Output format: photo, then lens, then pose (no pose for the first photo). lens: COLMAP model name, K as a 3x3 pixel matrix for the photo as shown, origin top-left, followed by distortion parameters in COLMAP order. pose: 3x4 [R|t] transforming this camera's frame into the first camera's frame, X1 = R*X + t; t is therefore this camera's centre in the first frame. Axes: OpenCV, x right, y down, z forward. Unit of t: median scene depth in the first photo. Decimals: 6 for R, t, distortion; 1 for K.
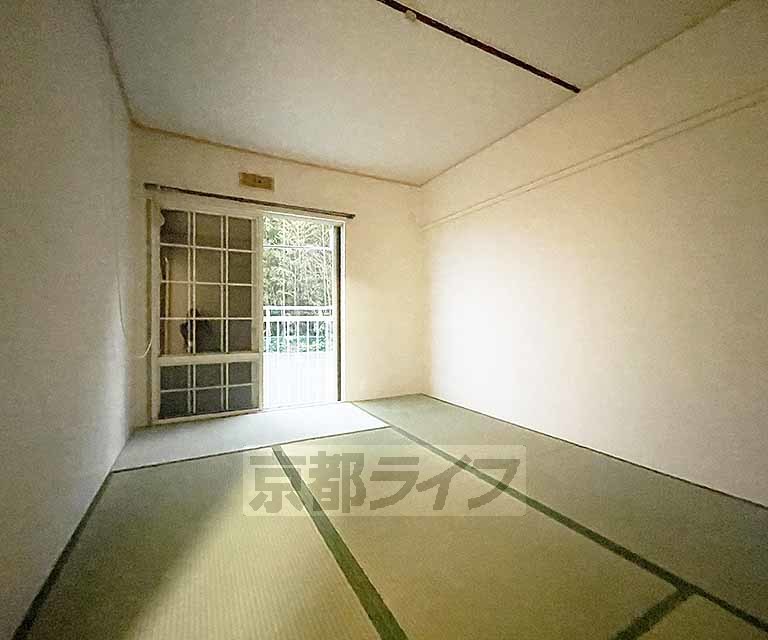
lens RADIAL K [[360.8, 0, 389.6], [0, 360.8, 318.7], [0, 0, 1]] dist [0.017919, 0.001059]
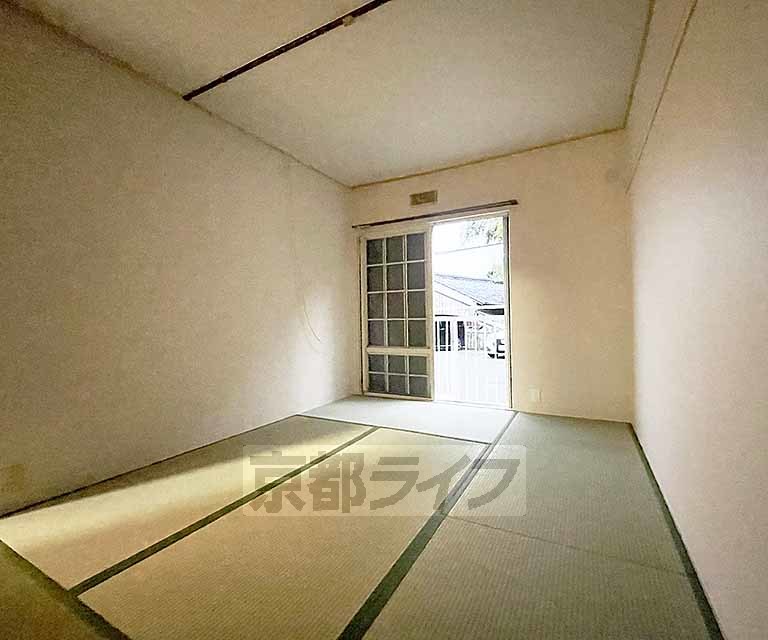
lens RADIAL K [[360.8, 0, 389.0], [0, 360.8, 319.3], [0, 0, 1]] dist [0.017919, 0.001059]
pose [[0.546626, -0.002918, -0.837372, 0.536816], [0.009580, 0.999950, 0.002770, -0.004127], [0.837322, -0.009536, 0.546627, 0.297613]]
